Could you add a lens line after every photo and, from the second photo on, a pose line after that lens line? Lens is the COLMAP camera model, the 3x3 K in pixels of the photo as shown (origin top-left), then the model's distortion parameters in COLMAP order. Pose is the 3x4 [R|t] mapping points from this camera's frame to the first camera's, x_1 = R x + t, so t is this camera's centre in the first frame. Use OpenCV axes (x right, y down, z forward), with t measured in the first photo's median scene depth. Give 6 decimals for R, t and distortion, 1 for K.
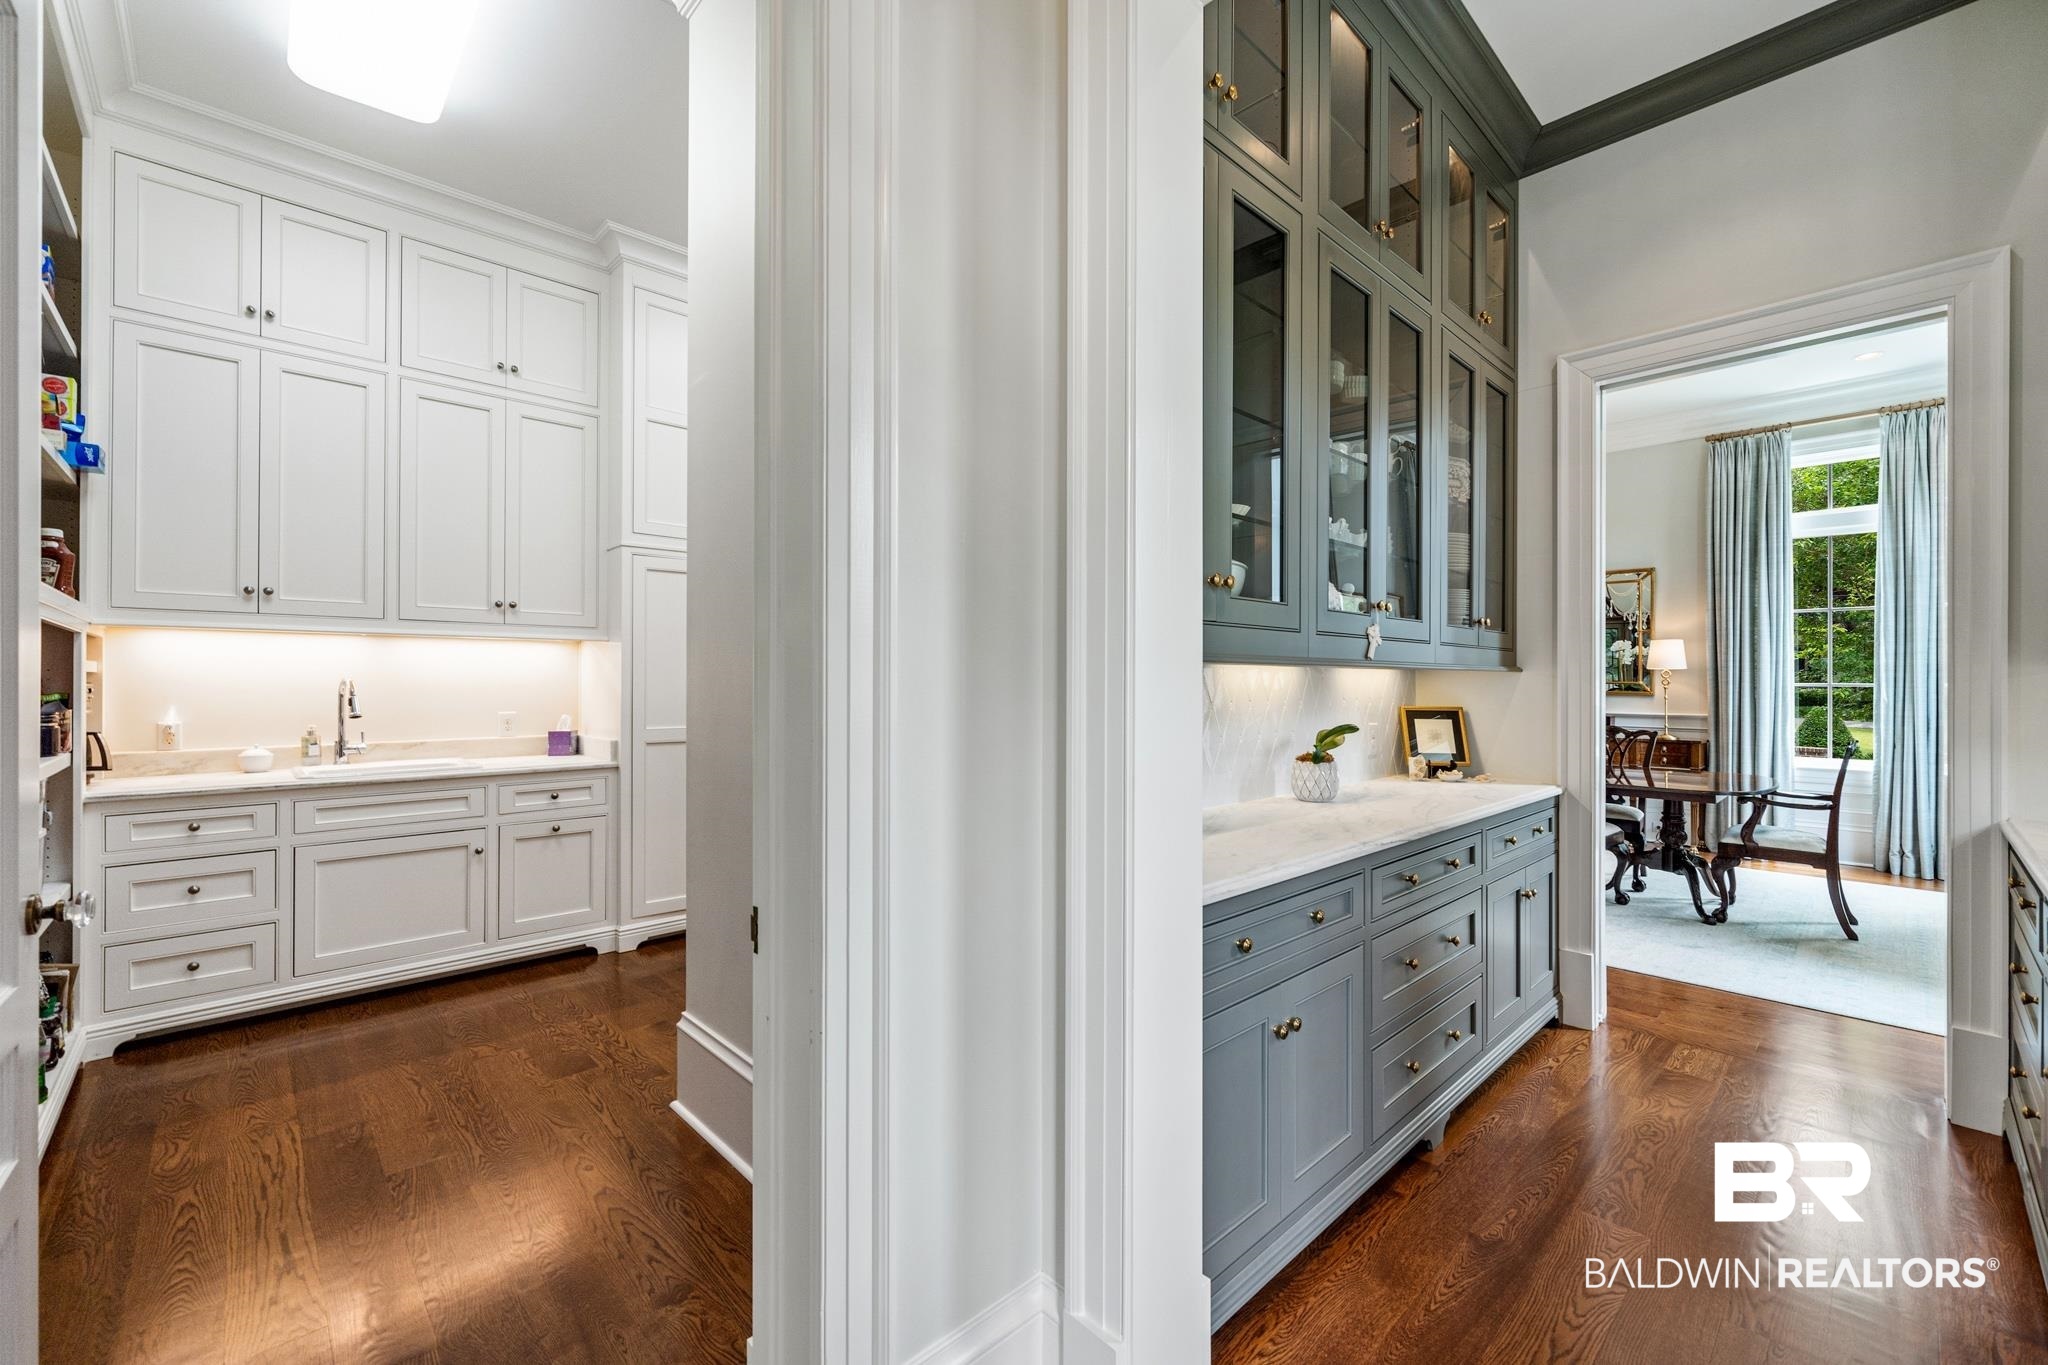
lens RADIAL K [[817.9, 0, 1021.7], [0, 817.9, 681.5], [0, 0, 1]] dist [-0.001280, -0.000110]
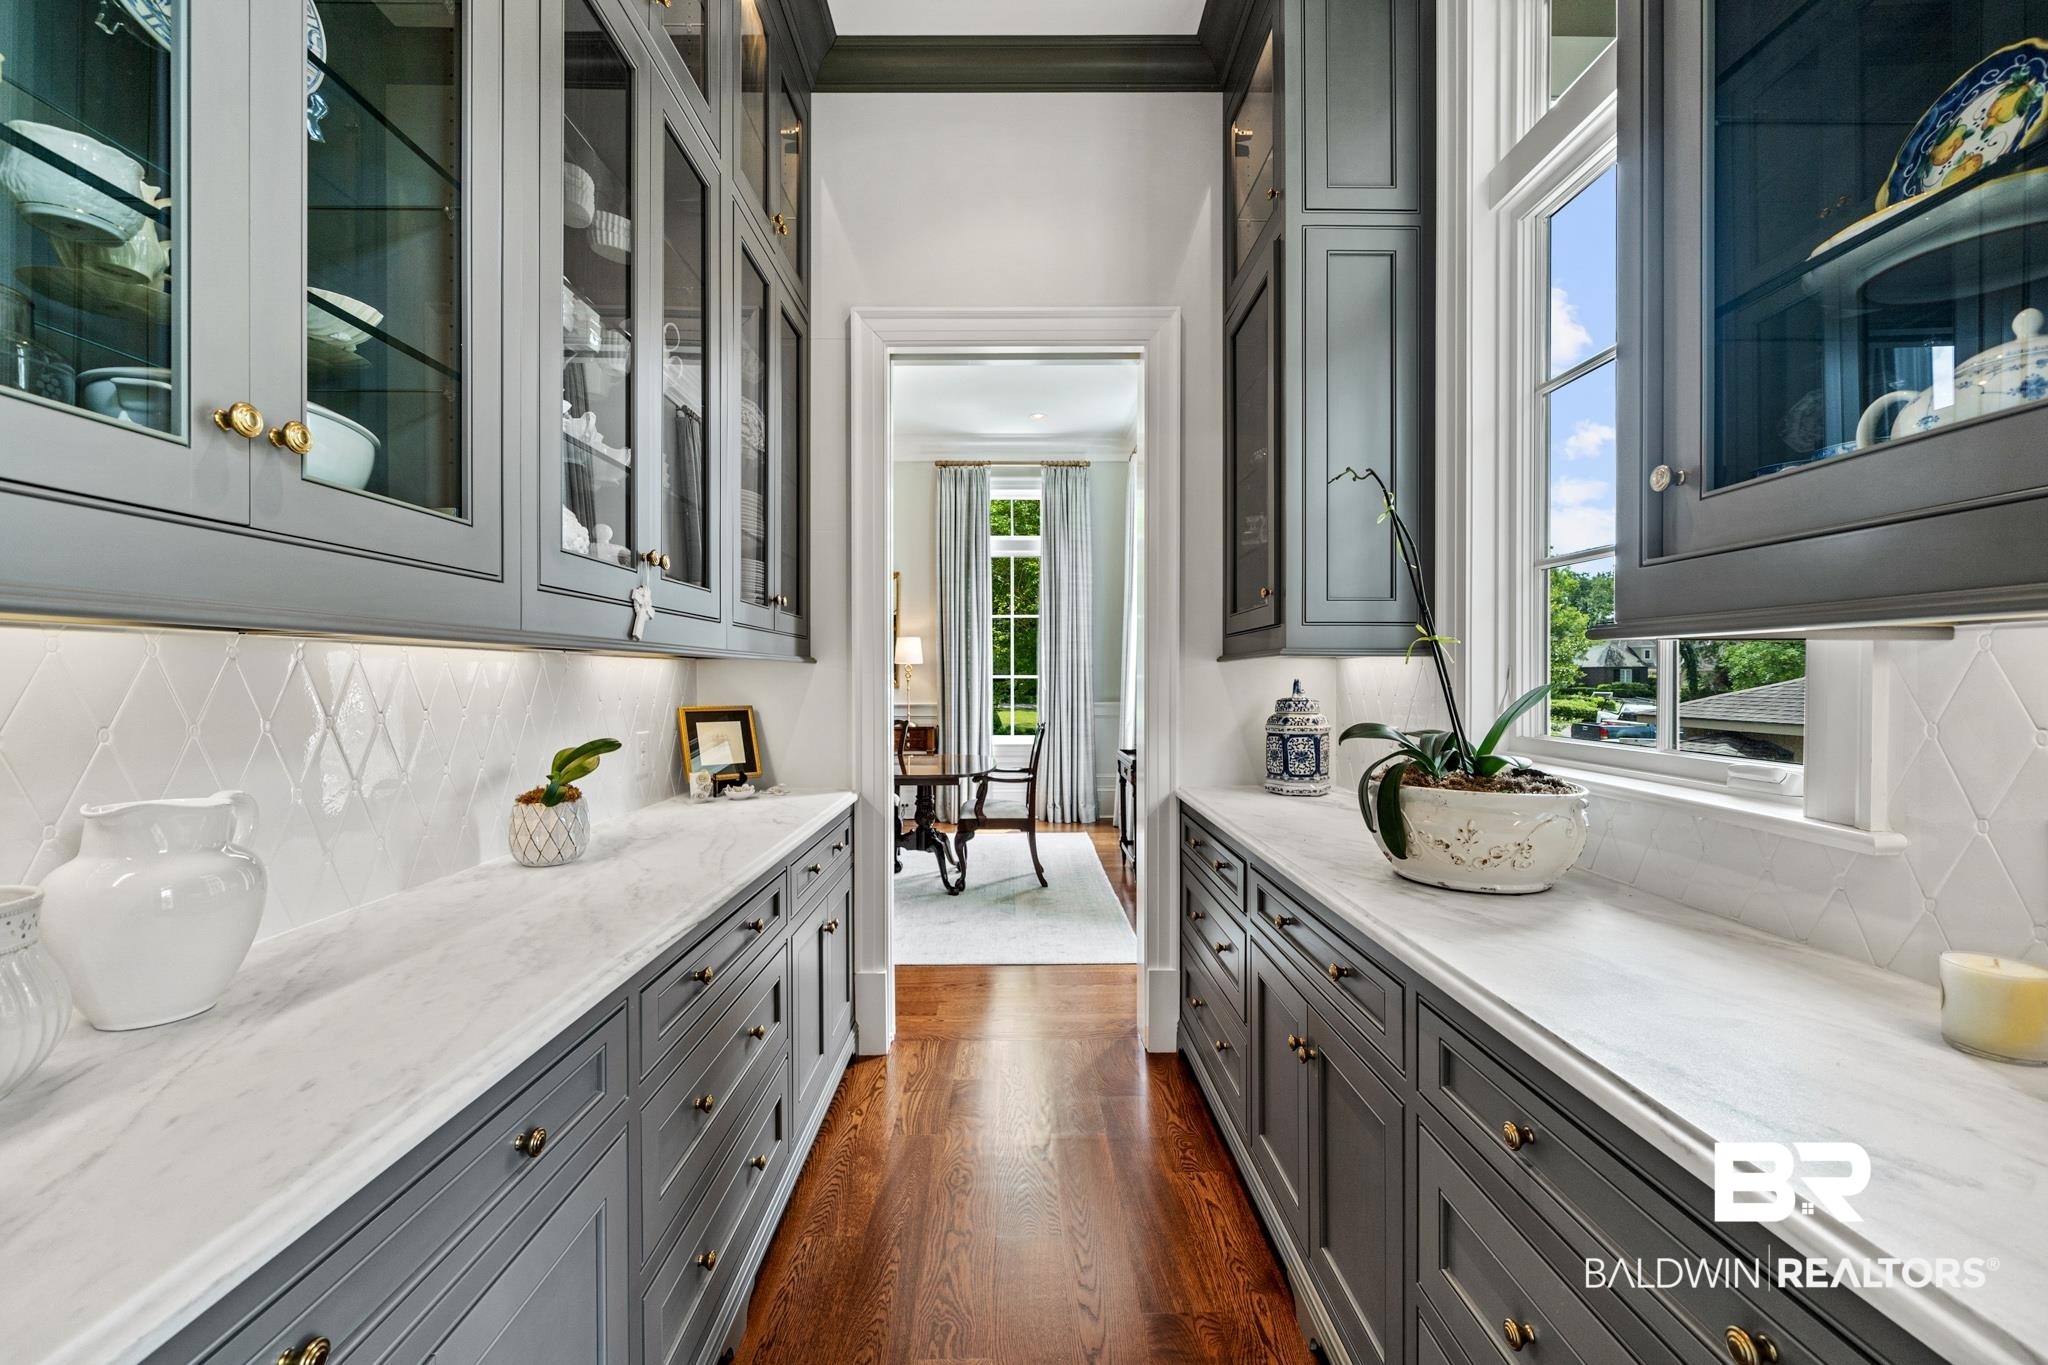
lens RADIAL K [[817.9, 0, 1020.8], [0, 817.9, 677.7], [0, 0, 1]] dist [-0.001280, -0.000110]
pose [[0.668957, -0.005533, 0.743280, 0.117079], [0.003548, 0.999985, 0.004251, 0.000755], [-0.743292, -0.000207, 0.668967, 0.269031]]
